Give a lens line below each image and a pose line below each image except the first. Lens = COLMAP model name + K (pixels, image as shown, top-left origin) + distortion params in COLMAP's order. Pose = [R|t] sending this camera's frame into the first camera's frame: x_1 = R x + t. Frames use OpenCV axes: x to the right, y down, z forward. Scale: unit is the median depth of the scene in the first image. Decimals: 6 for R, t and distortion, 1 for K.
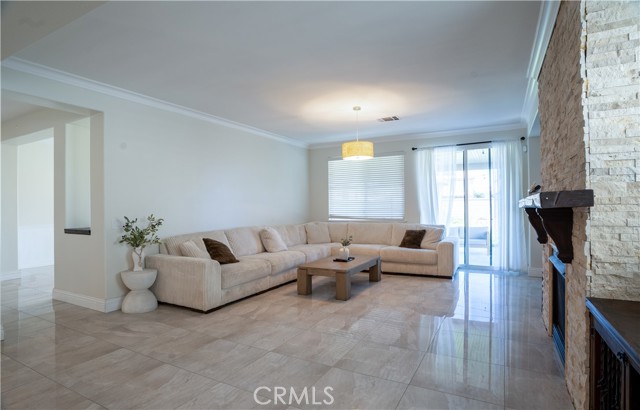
lens RADIAL K [[336.6, 0, 320.1], [0, 336.6, 207.2], [0, 0, 1]] dist [-0.019449, -0.000110]
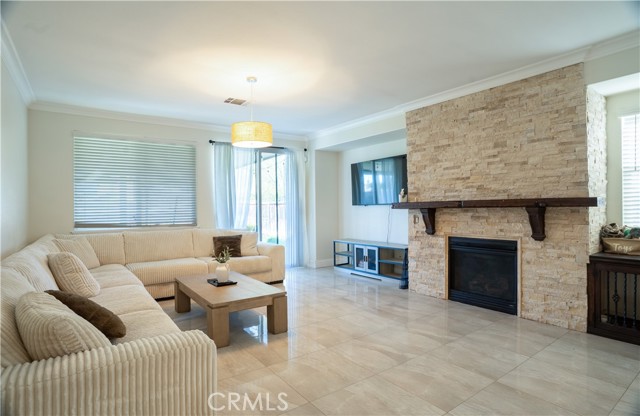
lens RADIAL K [[336.6, 0, 320.6], [0, 336.6, 204.8], [0, 0, 1]] dist [-0.019449, -0.000110]
pose [[0.442500, 0.008883, 0.896725, -0.563649], [0.013069, 0.999781, -0.016352, 0.006491], [-0.896673, 0.018955, 0.442287, 0.587792]]
